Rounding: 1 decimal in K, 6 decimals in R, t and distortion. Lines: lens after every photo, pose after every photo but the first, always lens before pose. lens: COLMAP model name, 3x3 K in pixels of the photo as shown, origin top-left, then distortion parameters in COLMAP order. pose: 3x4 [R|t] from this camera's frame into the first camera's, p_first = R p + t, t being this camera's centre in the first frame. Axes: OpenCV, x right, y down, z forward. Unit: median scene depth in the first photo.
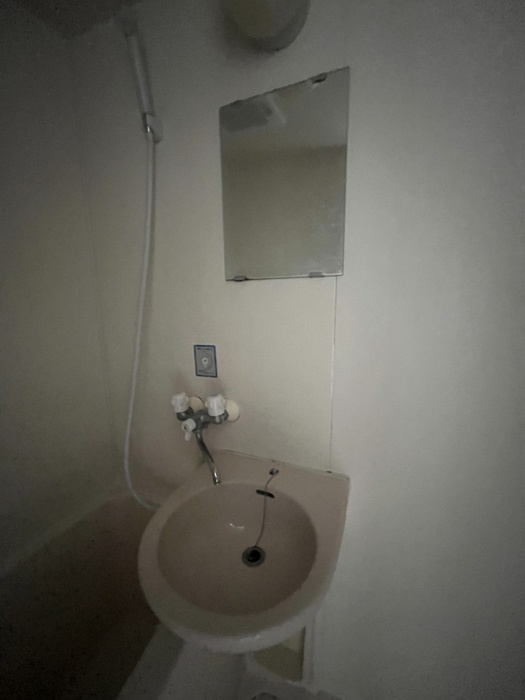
lens RADIAL K [[280.6, 0, 262.5], [0, 280.6, 350.0], [0, 0, 1]] dist [-0.001084, -0.000275]
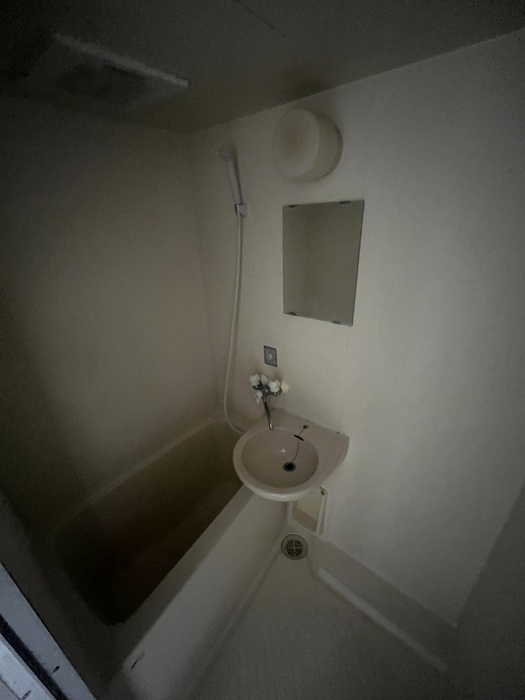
lens RADIAL K [[280.6, 0, 262.5], [0, 280.6, 350.0], [0, 0, 1]] dist [-0.001084, -0.000275]
pose [[0.958639, 0.097173, -0.267525, 0.197802], [-0.028005, 0.967558, 0.251094, -0.435852], [0.283245, -0.233216, 0.930259, -0.551322]]
